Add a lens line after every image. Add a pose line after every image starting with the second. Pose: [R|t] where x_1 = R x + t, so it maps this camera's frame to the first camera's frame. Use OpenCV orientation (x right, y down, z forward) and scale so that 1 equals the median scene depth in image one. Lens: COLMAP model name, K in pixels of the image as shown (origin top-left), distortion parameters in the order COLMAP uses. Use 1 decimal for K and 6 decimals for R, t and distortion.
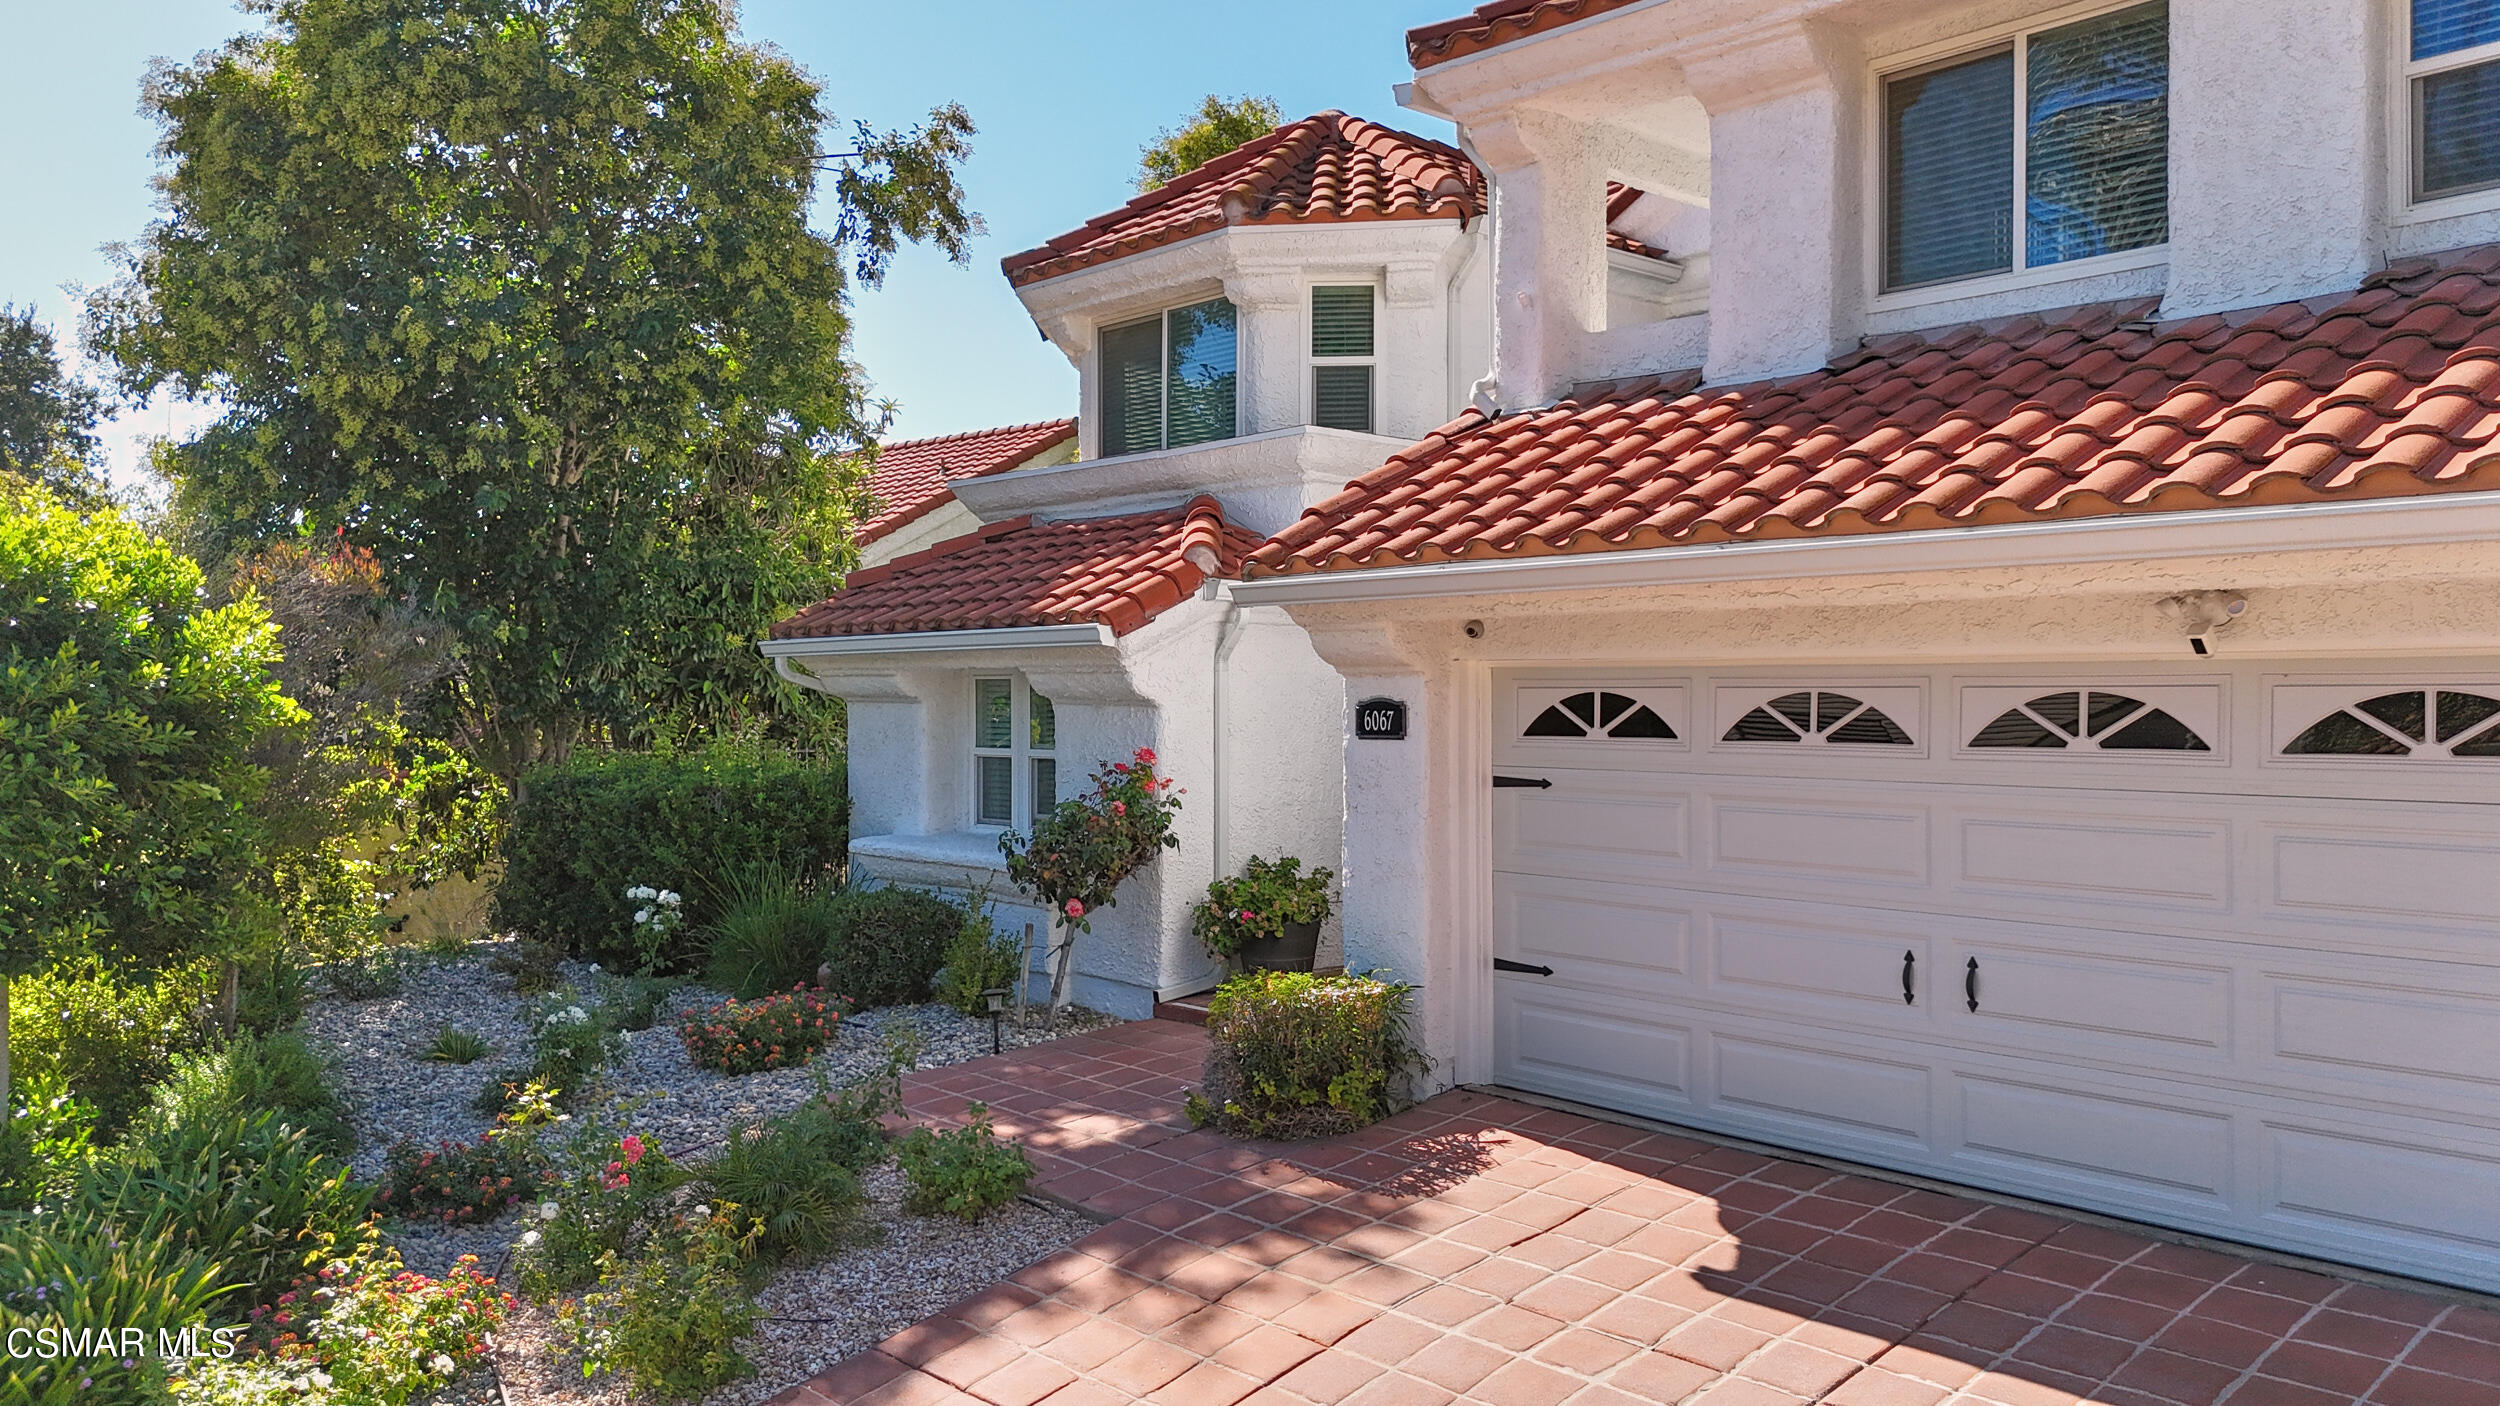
lens RADIAL K [[1831.3, 0, 1230.2], [0, 1831.3, 701.9], [0, 0, 1]] dist [0.069865, -0.073600]
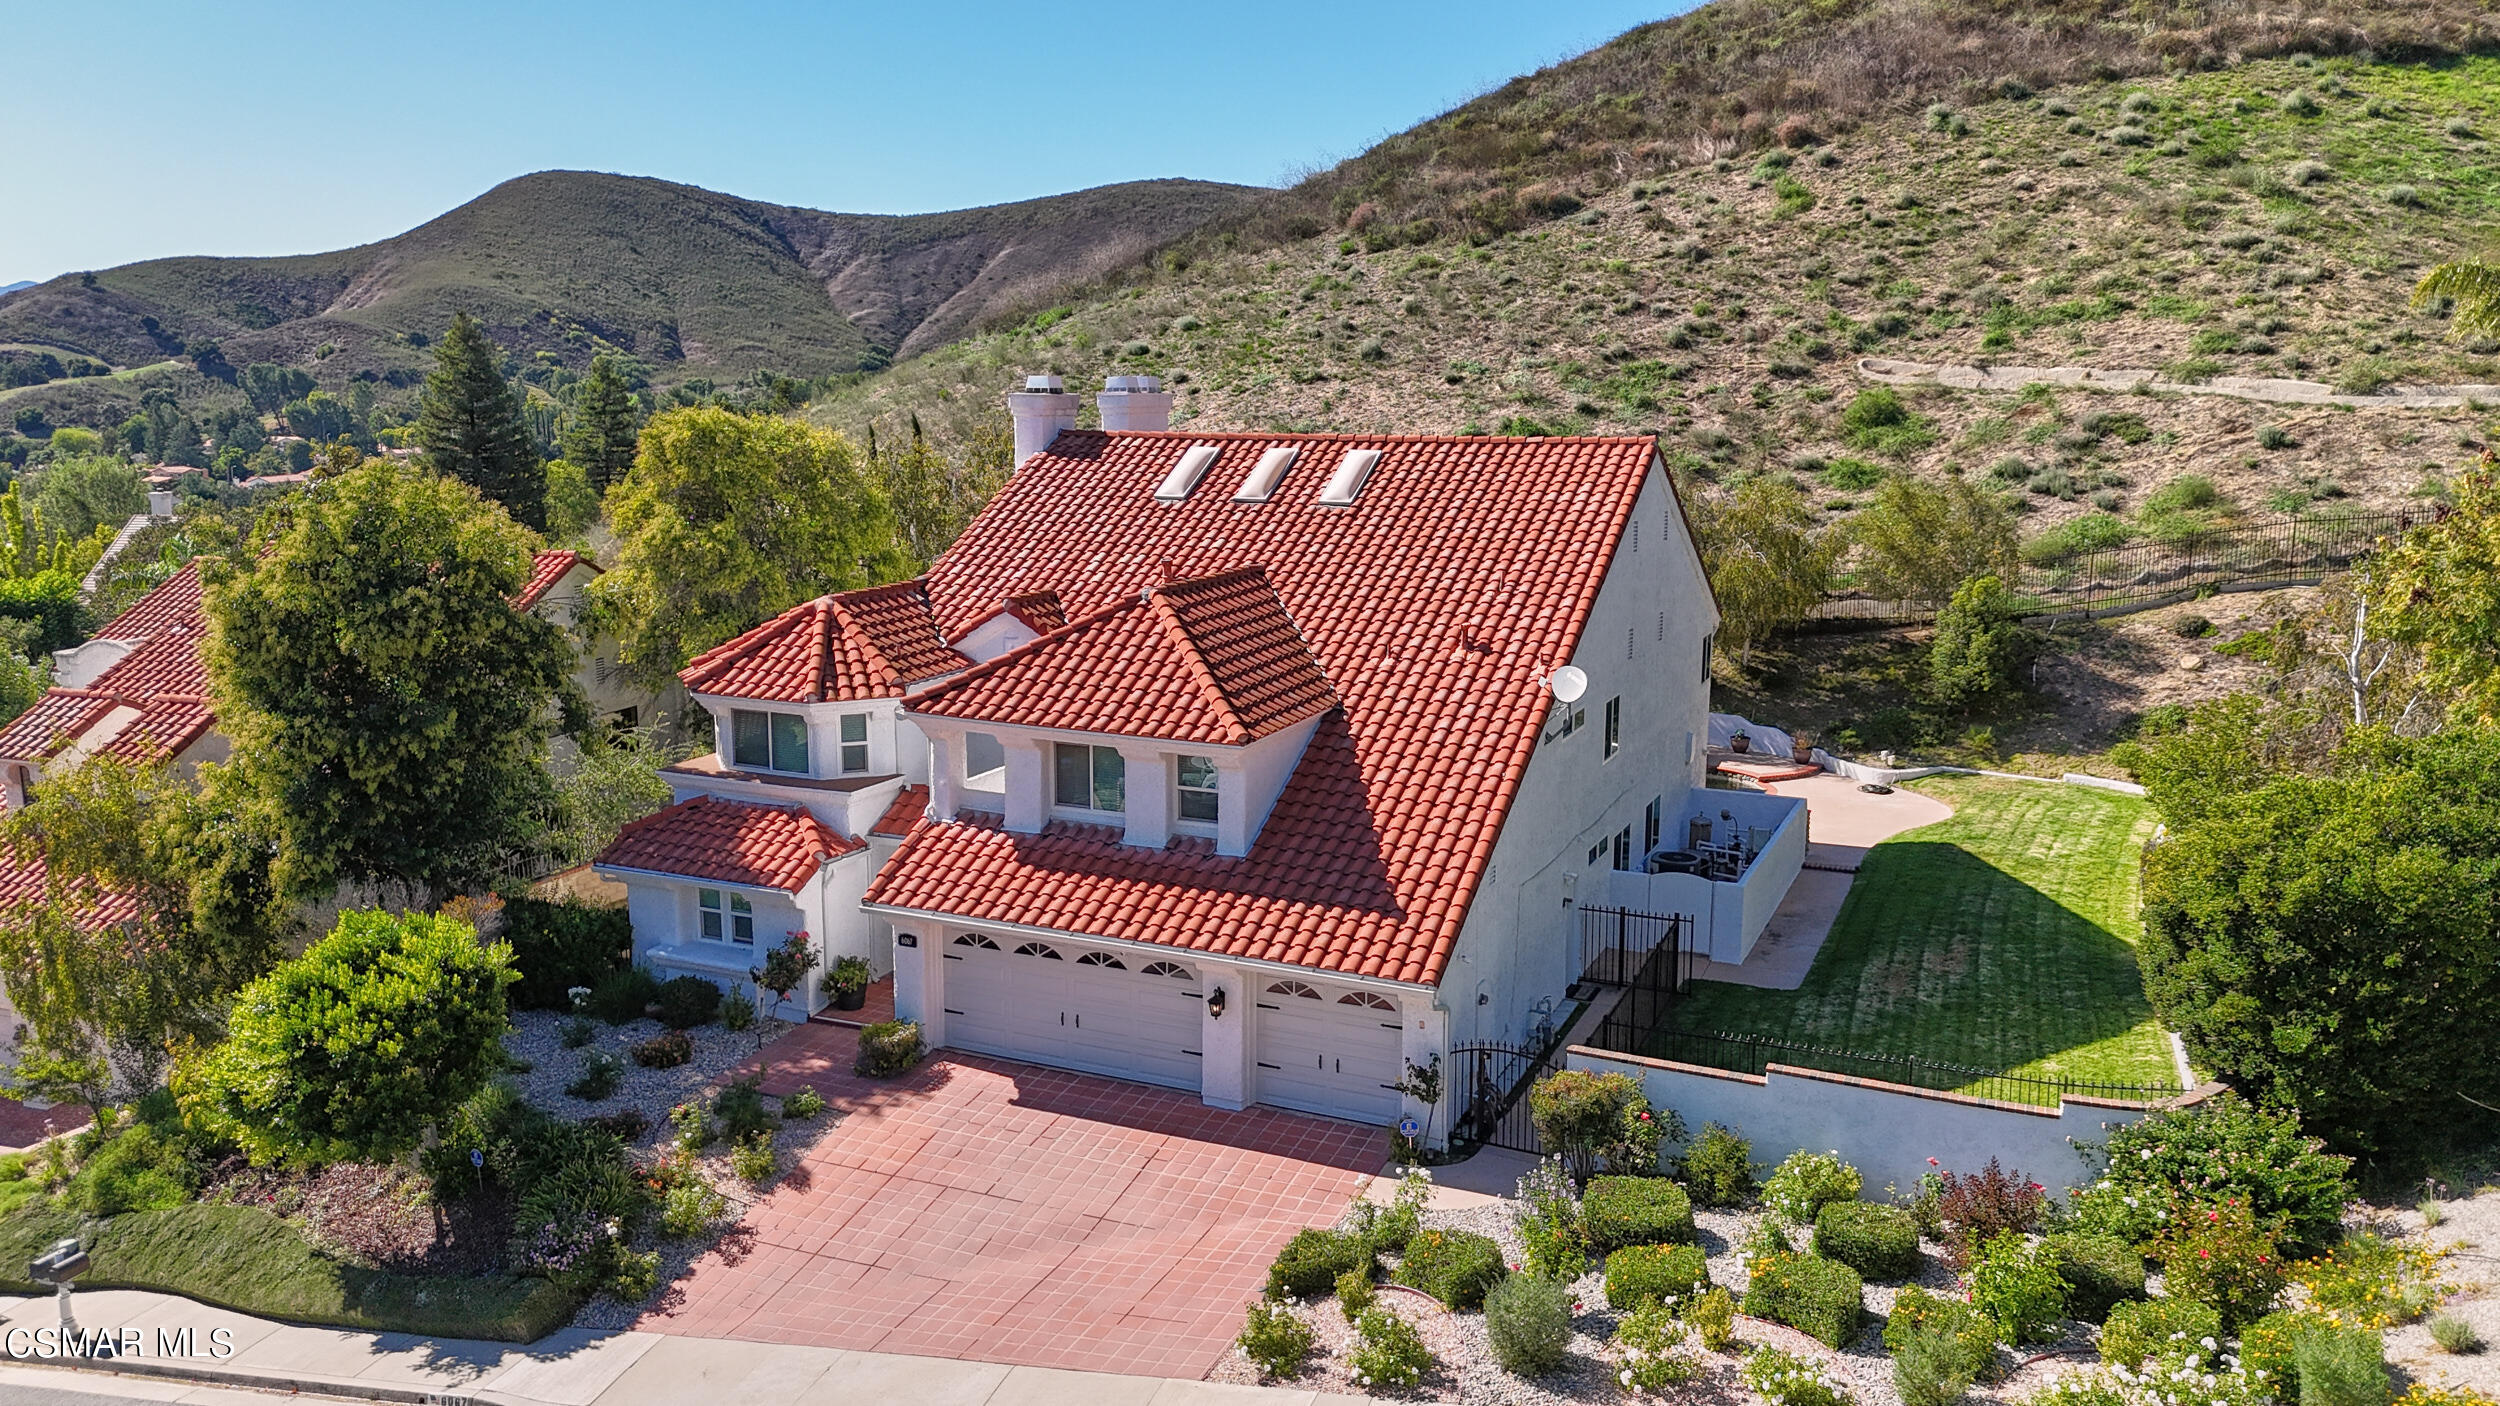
lens RADIAL K [[1831.3, 0, 1244.8], [0, 1831.3, 697.8], [0, 0, 1]] dist [0.069865, -0.073600]
pose [[0.914044, -0.069472, 0.399621, -0.491326], [-0.000739, 0.984936, 0.172915, -0.749986], [-0.405614, -0.158347, 0.900224, -1.593945]]
